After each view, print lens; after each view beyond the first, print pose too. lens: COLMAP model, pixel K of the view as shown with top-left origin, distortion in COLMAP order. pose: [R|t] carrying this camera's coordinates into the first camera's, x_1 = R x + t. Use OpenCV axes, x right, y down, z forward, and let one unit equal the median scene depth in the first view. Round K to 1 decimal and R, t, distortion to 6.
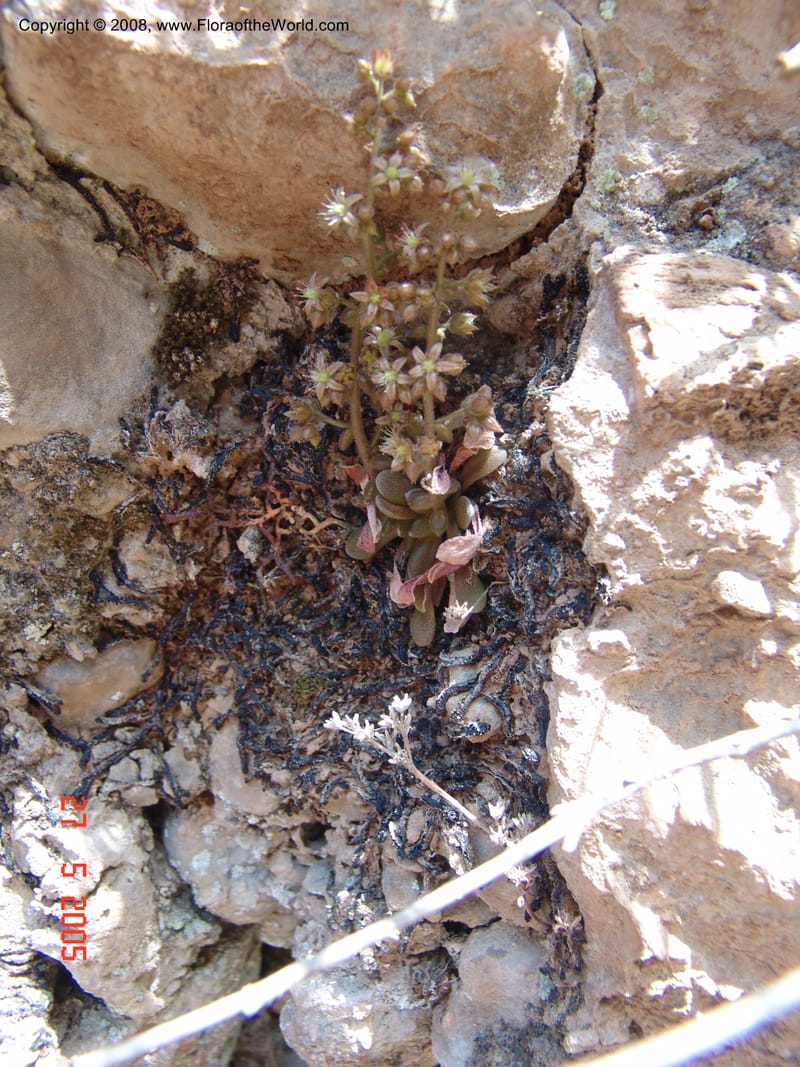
lens RADIAL K [[919.0, 0, 398.5], [0, 919.0, 545.8], [0, 0, 1]] dist [-0.180421, 0.125150]
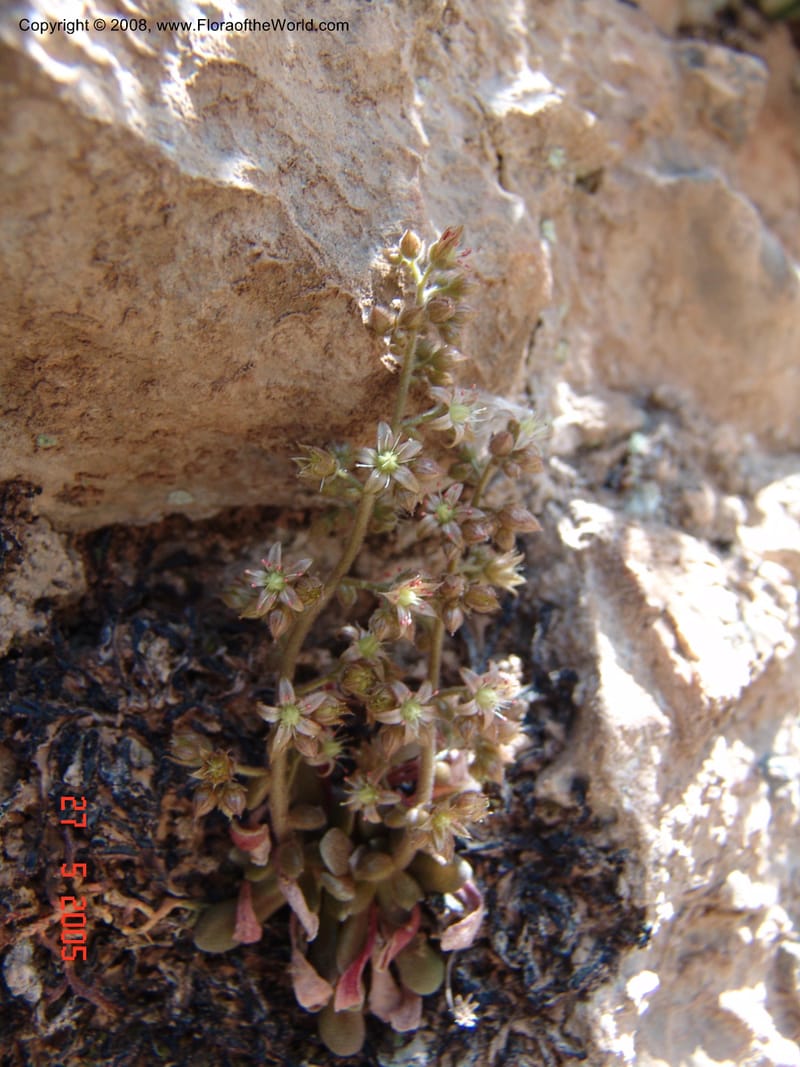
lens RADIAL K [[919.0, 0, 398.5], [0, 919.0, 545.8], [0, 0, 1]] dist [-0.180421, 0.125150]
pose [[0.702339, -0.007869, 0.711799, -0.478128], [0.105527, 0.990041, -0.093180, -0.238782], [-0.703977, 0.140558, 0.696175, 0.522368]]
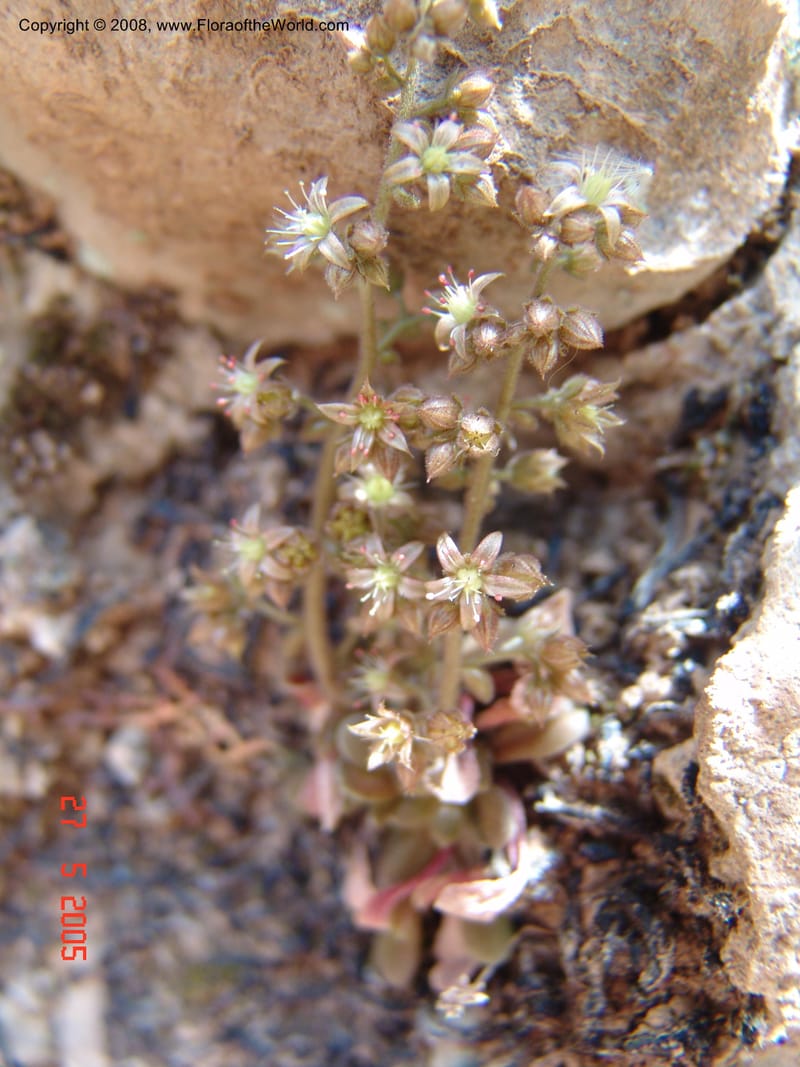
lens RADIAL K [[898.2, 0, 400.0], [0, 898.2, 533.5], [0, 0, 1]] dist [-0.158216, 0.012306]
pose [[0.994227, 0.104646, 0.023707, -0.014505], [-0.104498, 0.994498, -0.007404, -0.202498], [-0.024352, 0.004884, 0.999692, 0.506672]]
